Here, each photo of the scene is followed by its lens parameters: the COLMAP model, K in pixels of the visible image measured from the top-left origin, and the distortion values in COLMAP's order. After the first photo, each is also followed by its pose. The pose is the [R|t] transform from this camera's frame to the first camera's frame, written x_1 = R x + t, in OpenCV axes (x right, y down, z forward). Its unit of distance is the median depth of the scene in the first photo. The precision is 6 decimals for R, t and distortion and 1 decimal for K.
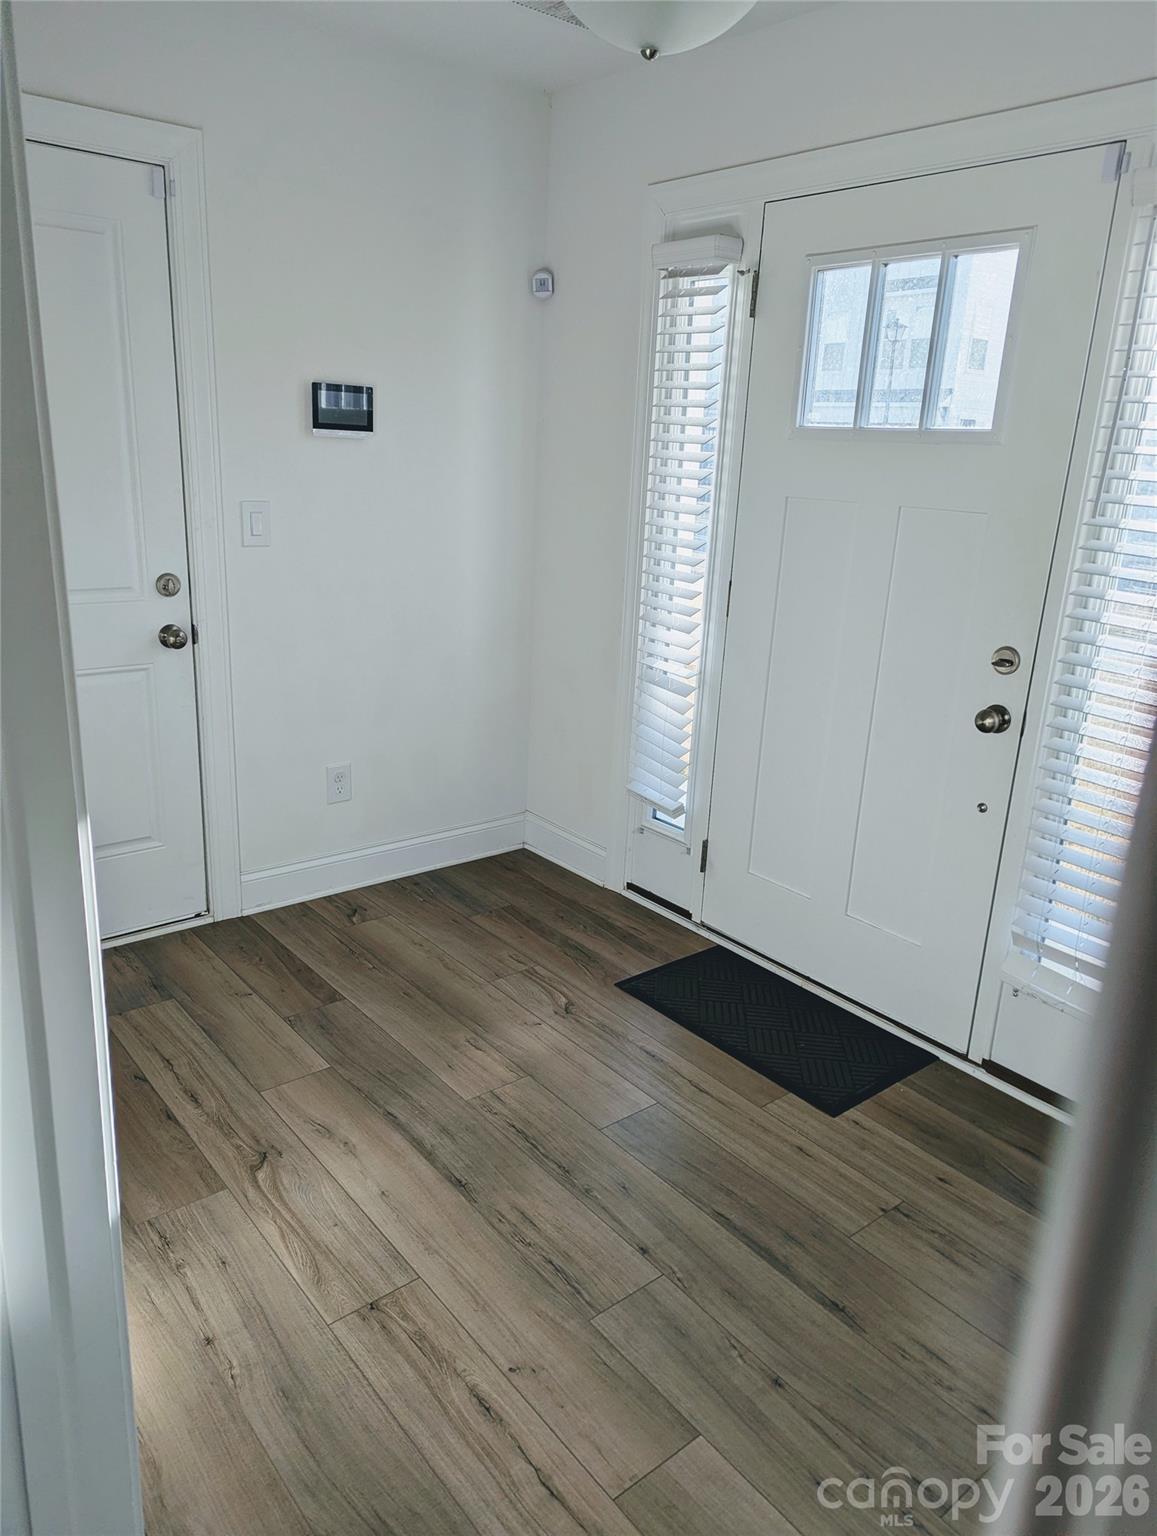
lens RADIAL K [[1083.2, 0, 579.7], [0, 1083.2, 765.9], [0, 0, 1]] dist [0.008047, 0.002615]
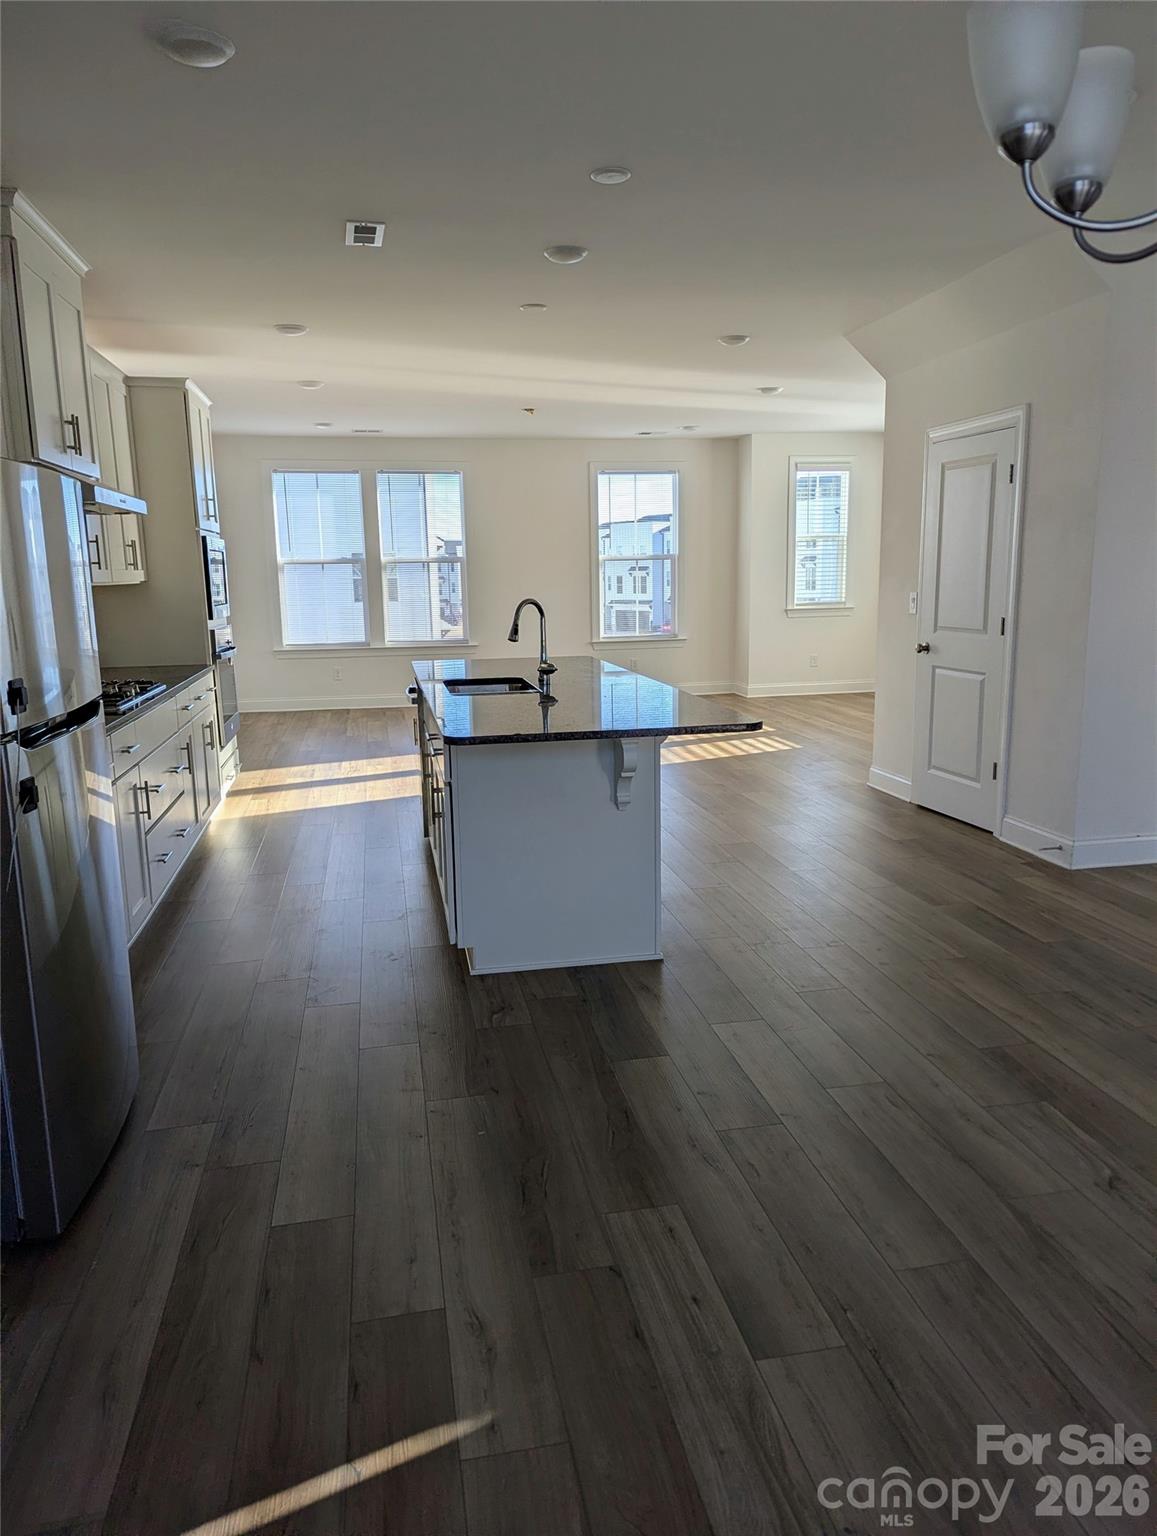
lens RADIAL K [[1083.2, 0, 579.5], [0, 1083.2, 768.5], [0, 0, 1]] dist [0.008047, 0.002615]
pose [[-0.881798, -0.121908, 0.455599, -0.453845], [0.112311, 0.883947, 0.453899, -0.463298], [-0.458059, 0.451417, -0.765771, 1.473197]]
